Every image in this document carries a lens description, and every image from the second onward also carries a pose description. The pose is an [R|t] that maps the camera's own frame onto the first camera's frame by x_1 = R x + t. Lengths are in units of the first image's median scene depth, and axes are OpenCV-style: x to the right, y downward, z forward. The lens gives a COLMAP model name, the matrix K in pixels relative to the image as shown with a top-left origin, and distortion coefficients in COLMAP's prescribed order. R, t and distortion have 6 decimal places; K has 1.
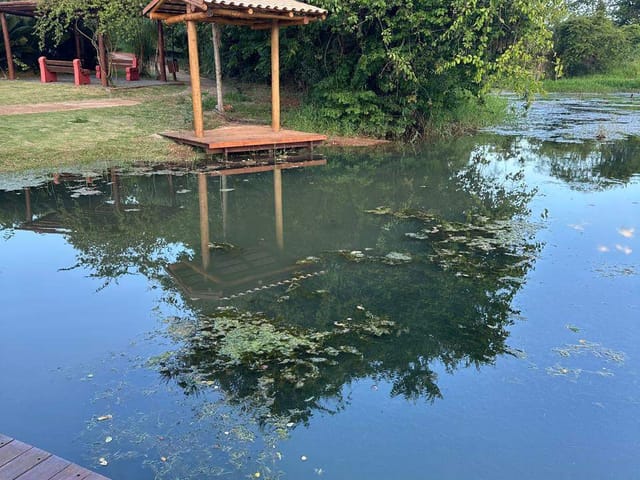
lens RADIAL K [[558.6, 0, 320.0], [0, 558.6, 240.0], [0, 0, 1]] dist [0.007647, 0.003655]
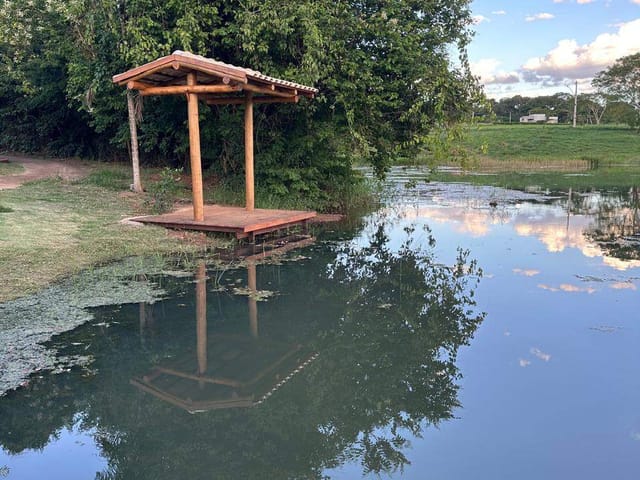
lens RADIAL K [[558.6, 0, 320.0], [0, 558.6, 240.0], [0, 0, 1]] dist [0.007647, 0.003655]
pose [[0.898489, -0.065045, 0.434151, -0.405812], [0.119776, 0.987763, -0.099893, -0.041970], [-0.422340, 0.141754, 0.895285, 0.133790]]
